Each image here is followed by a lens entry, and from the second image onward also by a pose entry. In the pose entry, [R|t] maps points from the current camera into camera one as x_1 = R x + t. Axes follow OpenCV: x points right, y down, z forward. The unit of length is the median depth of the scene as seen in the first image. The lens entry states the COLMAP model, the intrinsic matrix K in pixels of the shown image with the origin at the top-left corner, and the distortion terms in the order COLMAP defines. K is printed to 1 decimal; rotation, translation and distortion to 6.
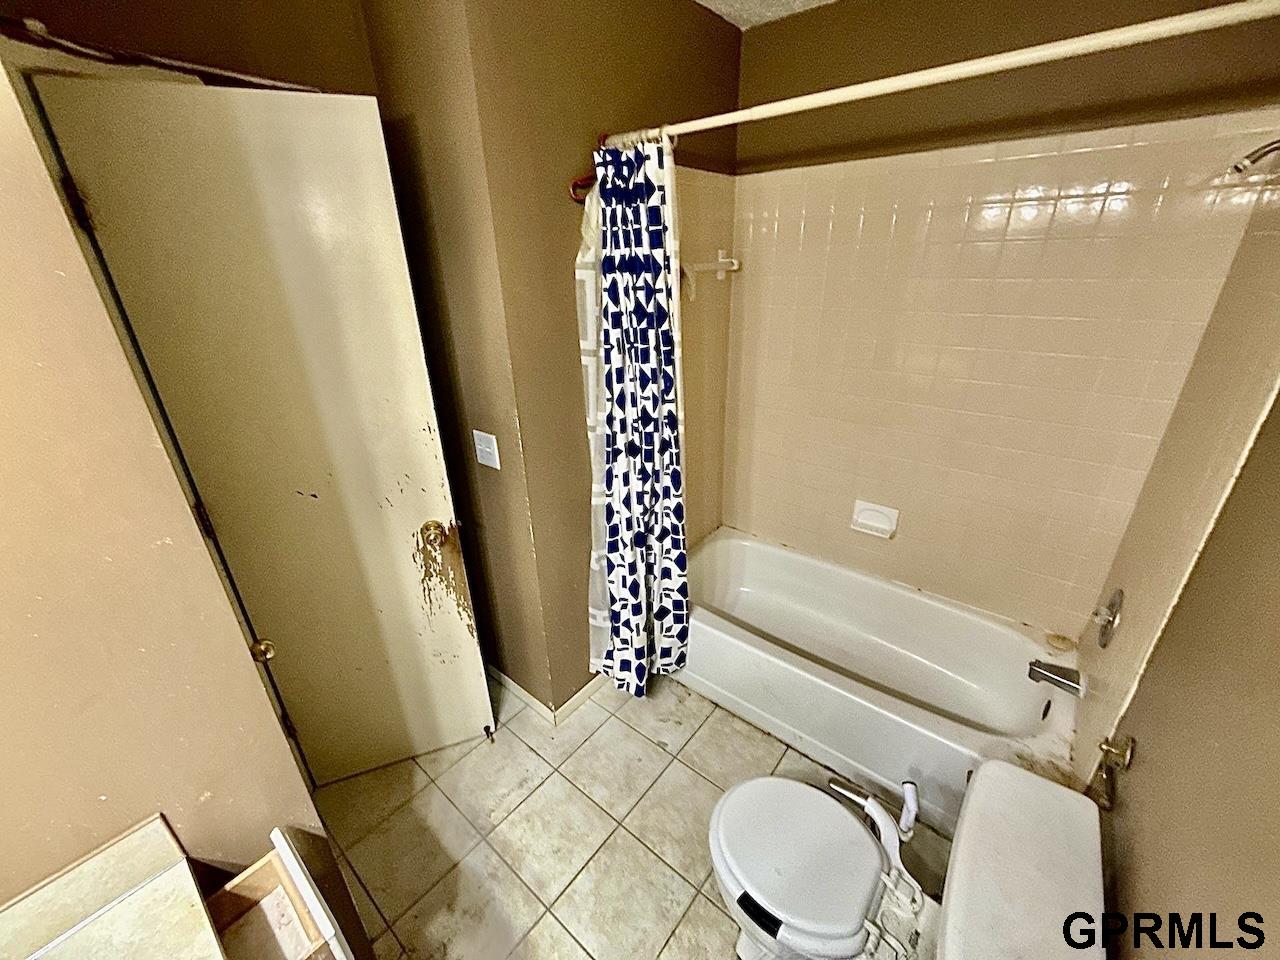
lens RADIAL K [[508.8, 0, 638.0], [0, 508.8, 478.1], [0, 0, 1]] dist [-0.002612, -0.000214]
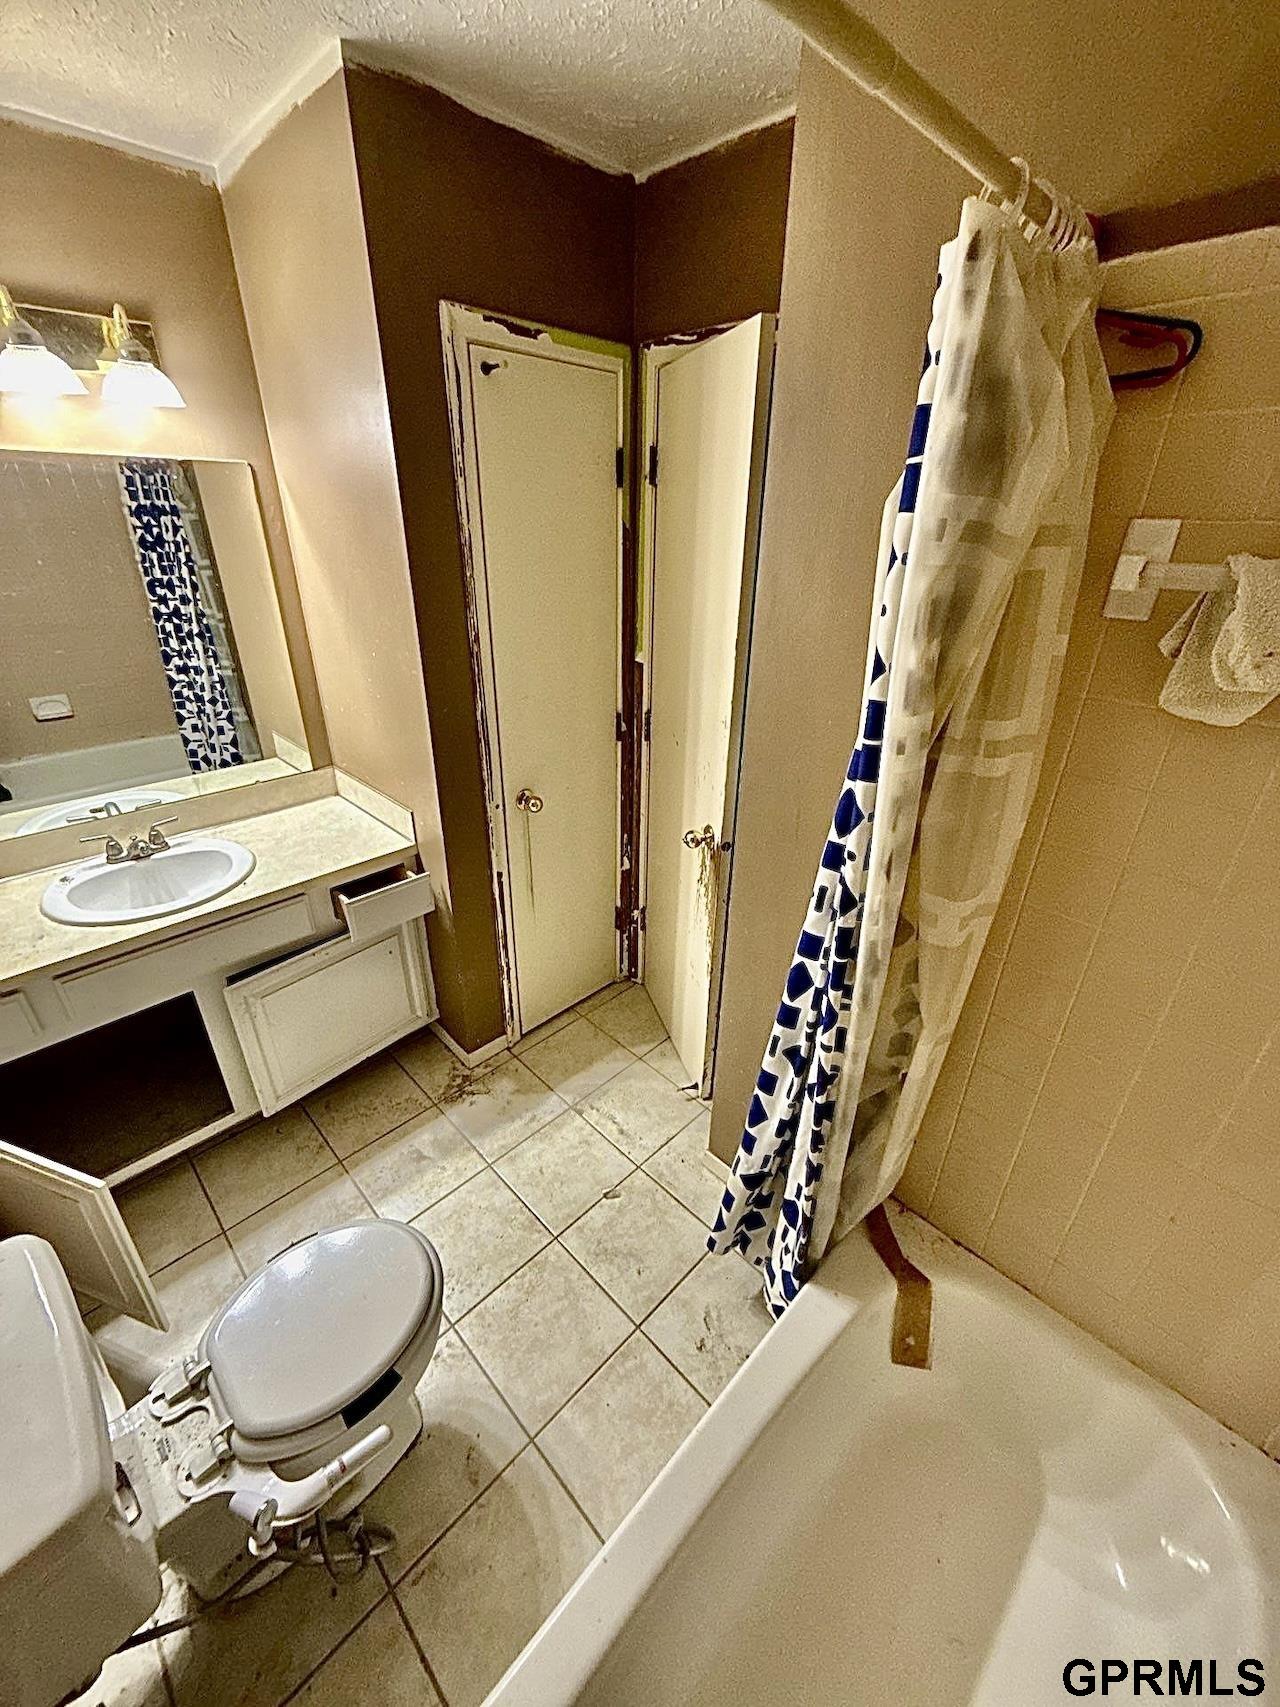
lens RADIAL K [[678.6, 0, 635.7], [0, 678.6, 847.7], [0, 0, 1]] dist [-0.002612, -0.000214]
pose [[-0.100079, 0.453362, -0.885690, 0.660331], [-0.407679, 0.793322, 0.452147, -0.362490], [0.907624, 0.406328, 0.105431, 0.807445]]
